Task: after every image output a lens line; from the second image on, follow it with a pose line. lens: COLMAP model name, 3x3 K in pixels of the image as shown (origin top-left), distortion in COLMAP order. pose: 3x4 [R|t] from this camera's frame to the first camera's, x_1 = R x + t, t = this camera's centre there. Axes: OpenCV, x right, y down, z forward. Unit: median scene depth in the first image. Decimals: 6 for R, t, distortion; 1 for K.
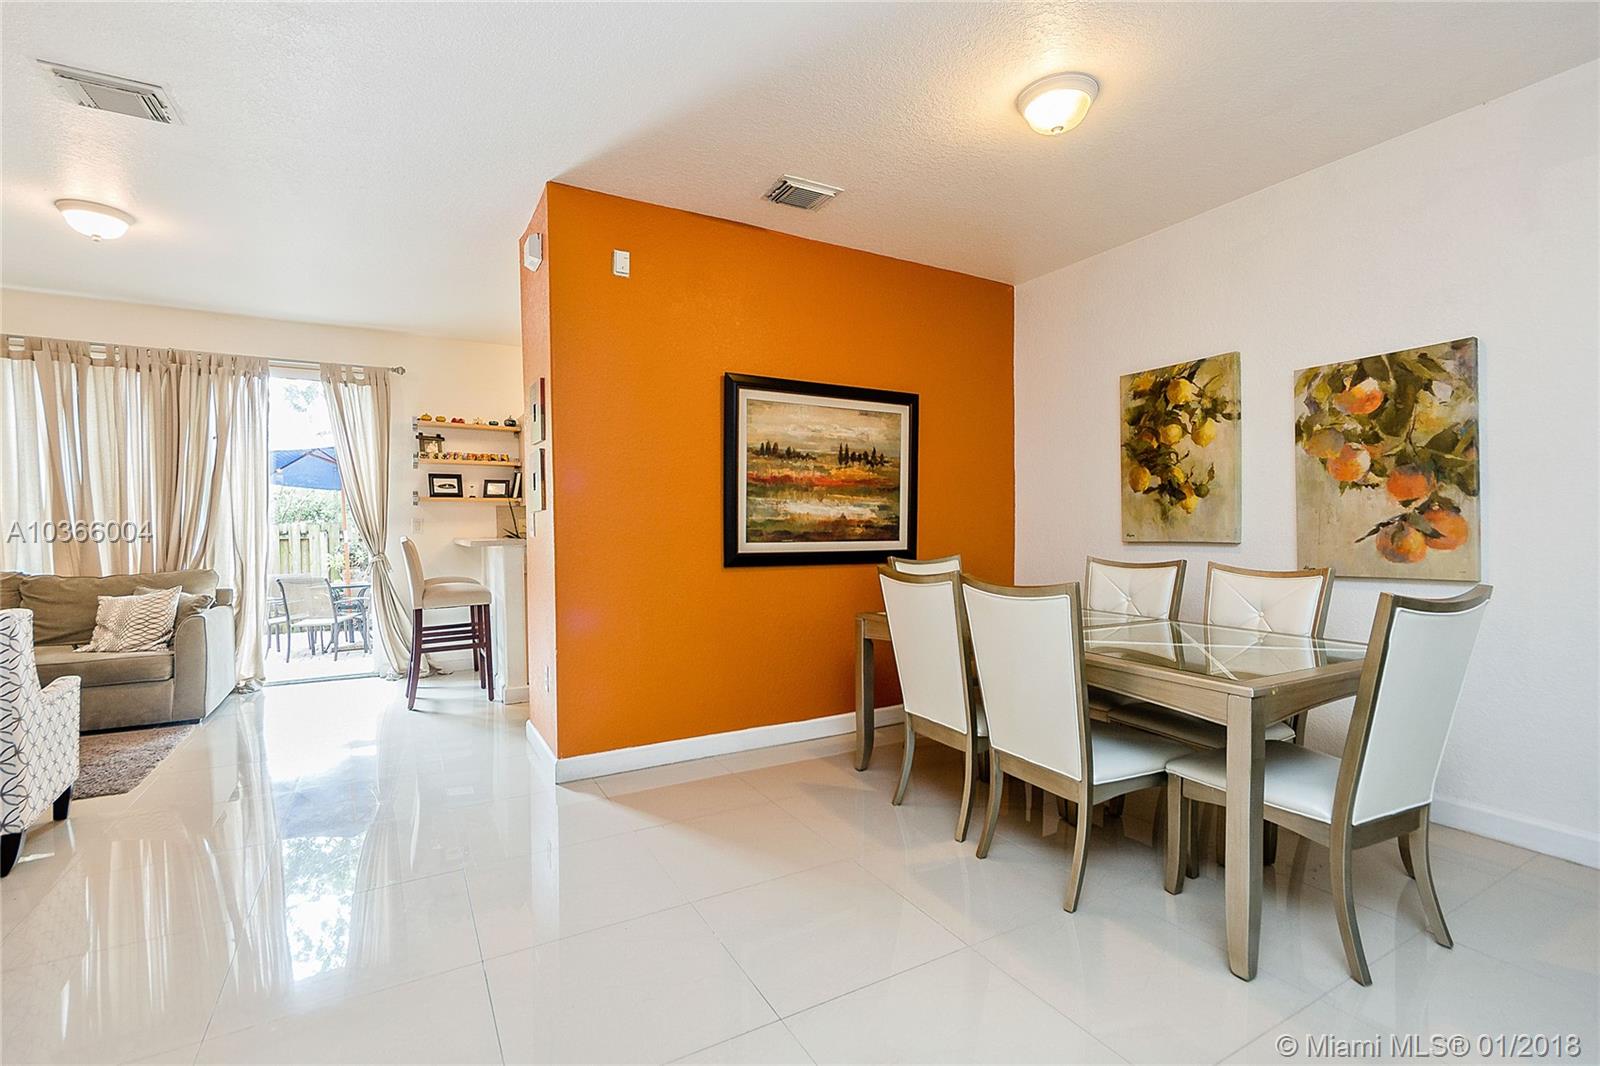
lens RADIAL K [[717.4, 0, 794.0], [0, 717.4, 544.0], [0, 0, 1]] dist [0.001676, 0.000944]
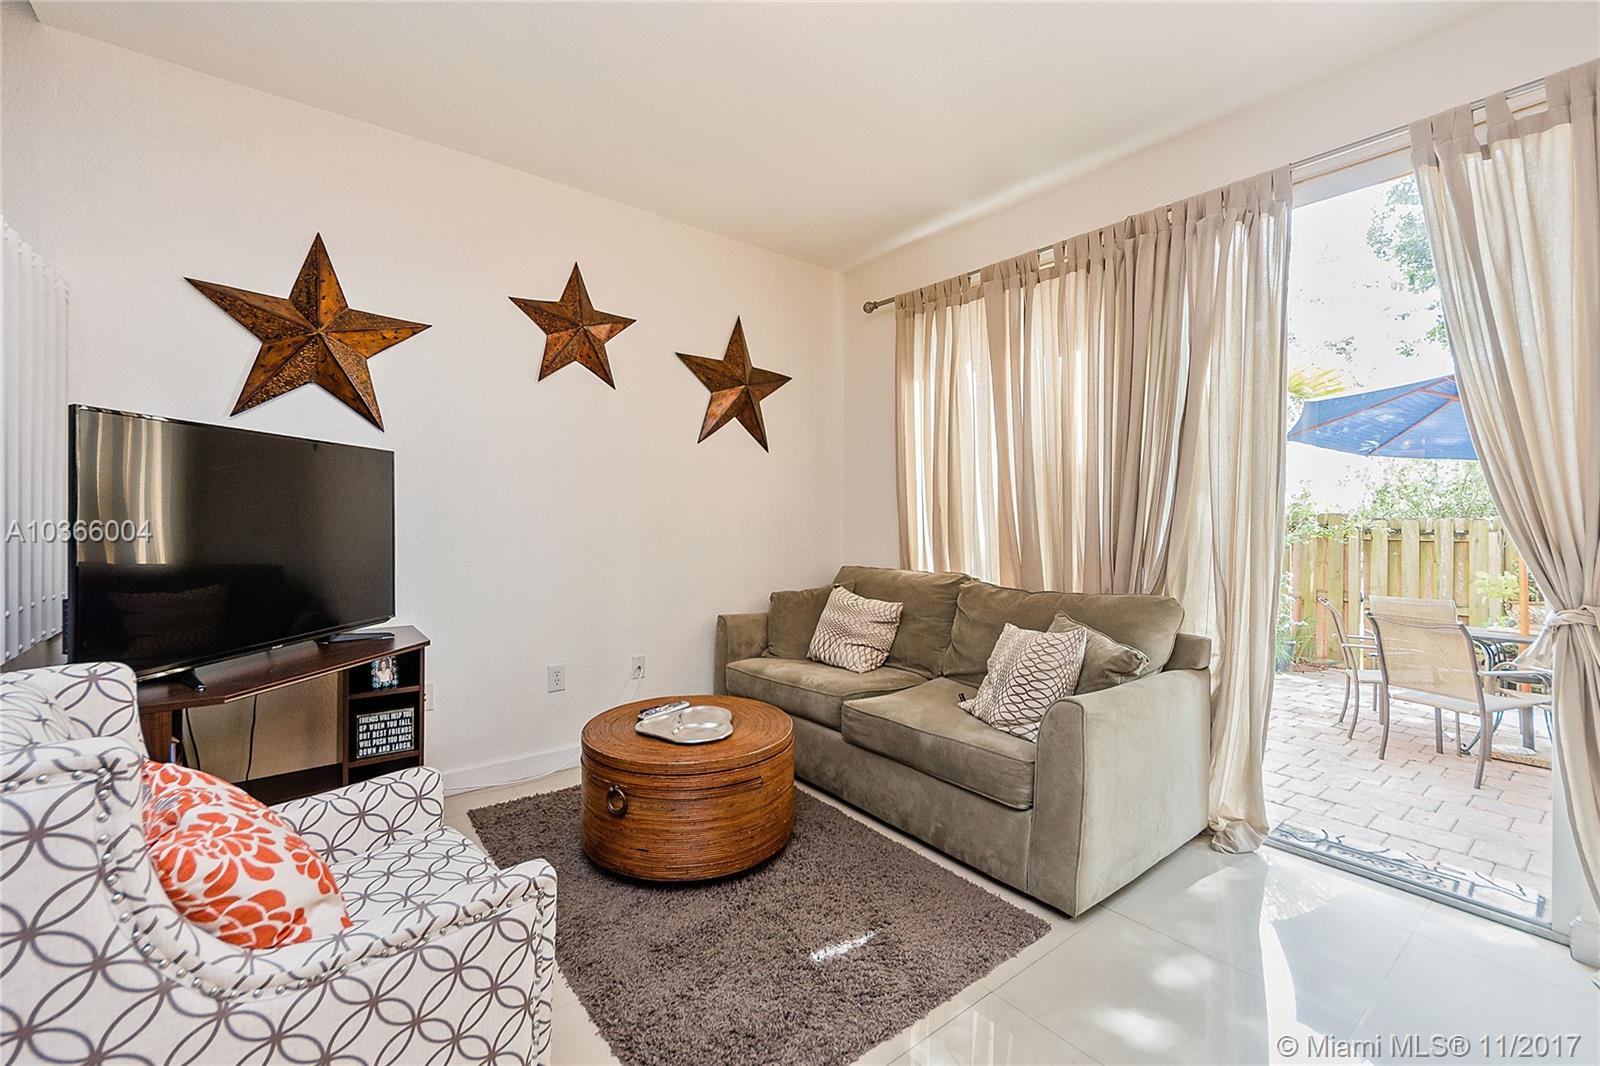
lens RADIAL K [[671.1, 0, 800.4], [0, 671.1, 521.2], [0, 0, 1]] dist [-0.003590, 0.000999]
pose [[0.155053, 0.011642, -0.987838, -0.465749], [-0.036763, 0.999306, 0.006007, -0.020333], [0.987222, 0.035384, 0.155374, 0.843546]]
